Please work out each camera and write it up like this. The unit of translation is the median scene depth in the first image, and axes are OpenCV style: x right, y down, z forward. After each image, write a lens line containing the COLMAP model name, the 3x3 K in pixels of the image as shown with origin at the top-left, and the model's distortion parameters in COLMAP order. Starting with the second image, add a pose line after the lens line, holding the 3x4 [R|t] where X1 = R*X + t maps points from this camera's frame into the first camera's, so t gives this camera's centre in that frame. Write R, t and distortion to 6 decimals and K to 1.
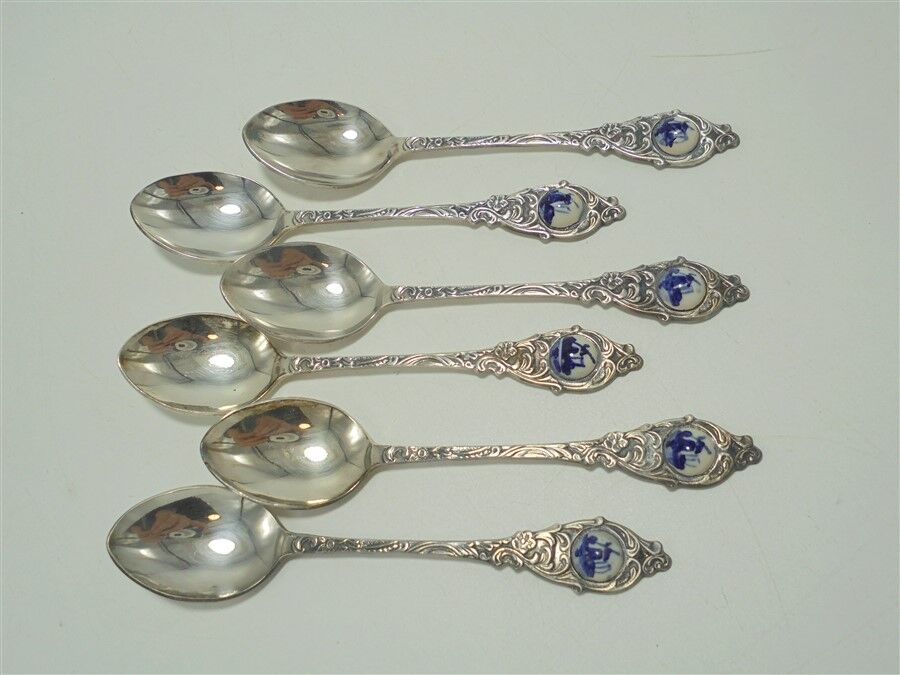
lens RADIAL K [[891.9, 0, 450.0], [0, 891.9, 337.5], [0, 0, 1]] dist [-0.053349, -0.000713]
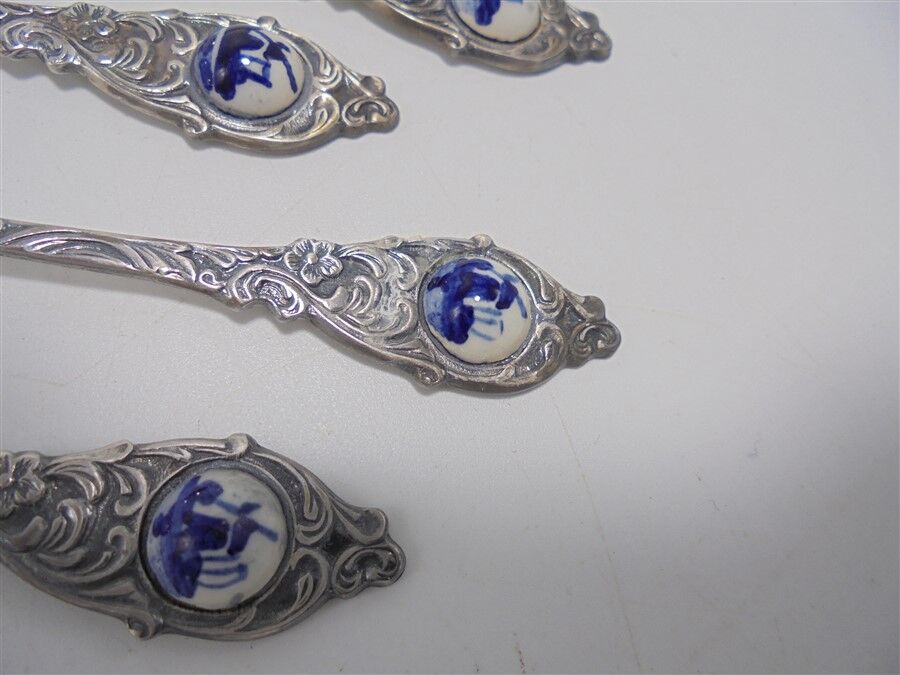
lens RADIAL K [[649.6, 0, 450.0], [0, 649.6, 337.5], [0, 0, 1]] dist [-0.046951, 0.000733]
pose [[0.908785, 0.164446, 0.383493, 0.136737], [-0.158111, 0.986243, -0.048228, 0.159664], [-0.386148, -0.016806, 0.922284, 0.707908]]
